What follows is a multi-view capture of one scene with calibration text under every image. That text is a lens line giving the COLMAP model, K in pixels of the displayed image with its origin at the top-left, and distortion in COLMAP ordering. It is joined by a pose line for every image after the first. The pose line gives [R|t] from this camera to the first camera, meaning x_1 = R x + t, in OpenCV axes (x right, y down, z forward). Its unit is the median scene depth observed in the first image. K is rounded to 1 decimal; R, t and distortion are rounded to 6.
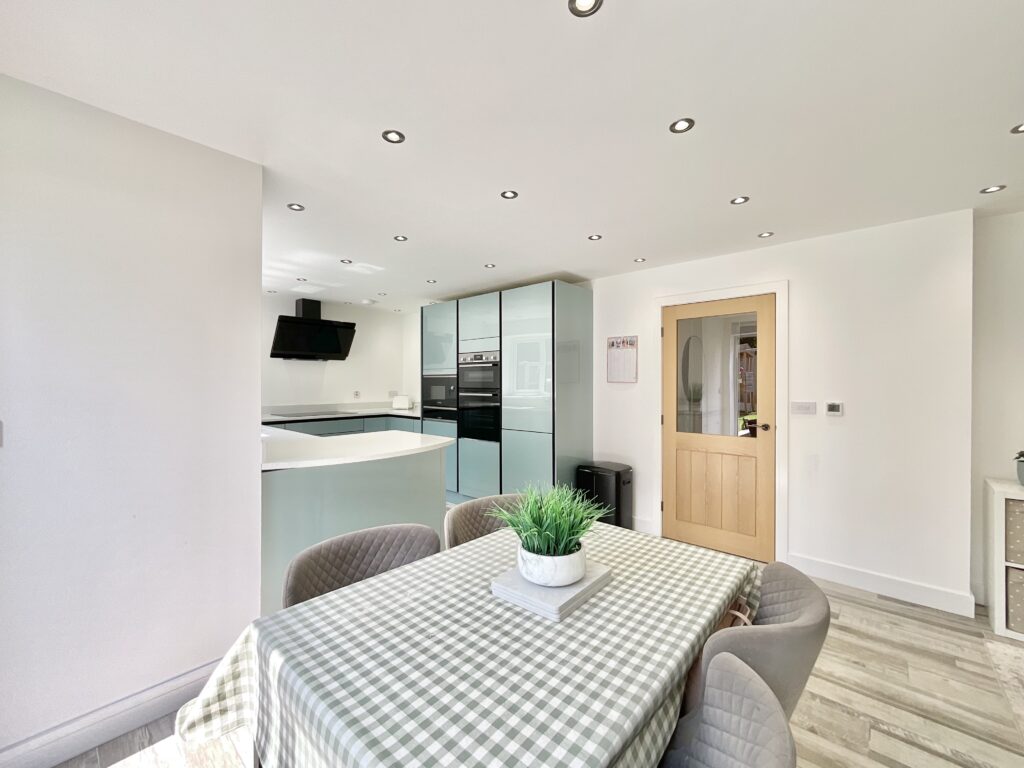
lens RADIAL K [[418.9, 0, 515.9], [0, 418.9, 388.0], [0, 0, 1]] dist [-0.001385, 0.001704]
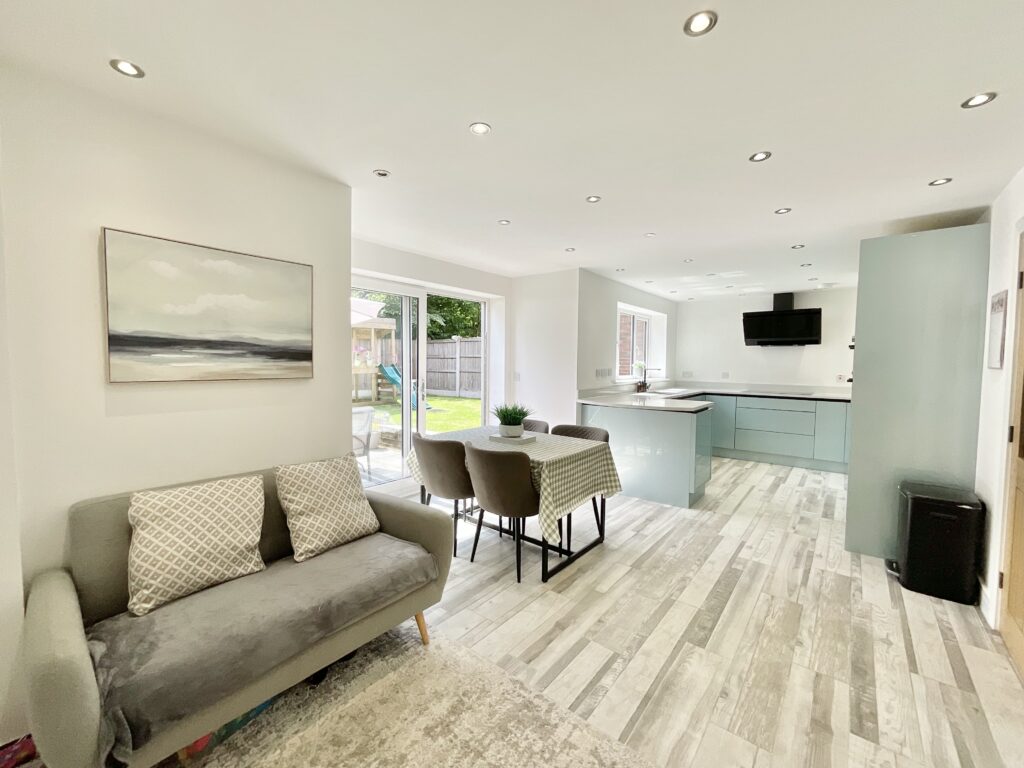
lens RADIAL K [[418.9, 0, 506.9], [0, 418.9, 389.1], [0, 0, 1]] dist [-0.001385, 0.001704]
pose [[0.036769, 0.067321, -0.997054, 0.720637], [-0.026858, 0.997434, 0.066356, -0.005582], [0.998963, 0.024339, 0.038483, 0.227055]]
